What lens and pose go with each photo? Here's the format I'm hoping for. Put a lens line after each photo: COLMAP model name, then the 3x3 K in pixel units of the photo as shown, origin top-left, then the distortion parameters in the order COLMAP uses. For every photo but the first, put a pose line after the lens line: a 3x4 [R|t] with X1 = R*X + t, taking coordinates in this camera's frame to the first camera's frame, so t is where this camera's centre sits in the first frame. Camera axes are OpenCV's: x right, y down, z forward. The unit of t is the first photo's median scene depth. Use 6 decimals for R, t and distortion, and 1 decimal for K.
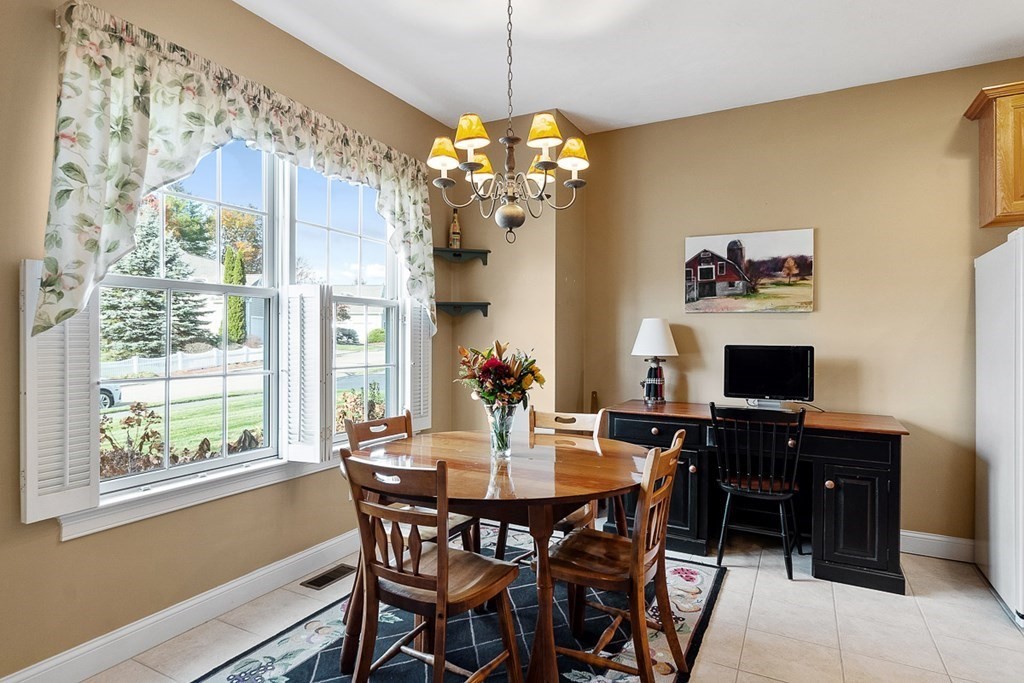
lens RADIAL K [[550.4, 0, 510.8], [0, 550.4, 340.2], [0, 0, 1]] dist [-0.001399, 0.000238]
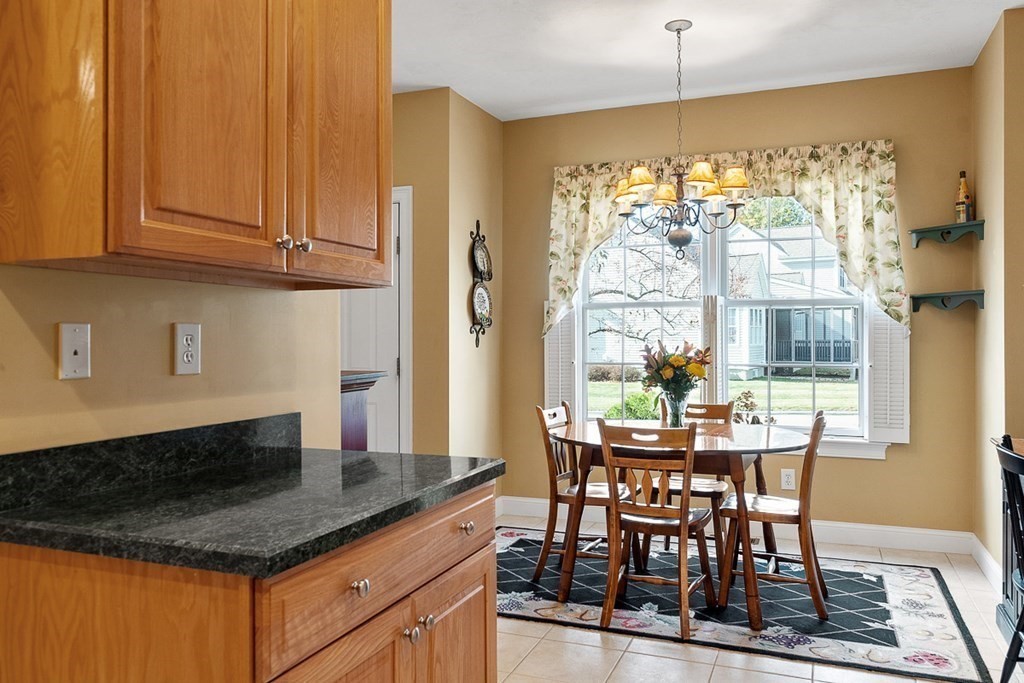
lens RADIAL K [[804.3, 0, 510.9], [0, 804.3, 339.9], [0, 0, 1]] dist [0.011685, -0.003546]
pose [[0.119399, -0.003806, -0.992839, 1.745079], [-0.002172, 0.999989, -0.004095, 0.009066], [0.992844, 0.002645, 0.119390, 0.423668]]
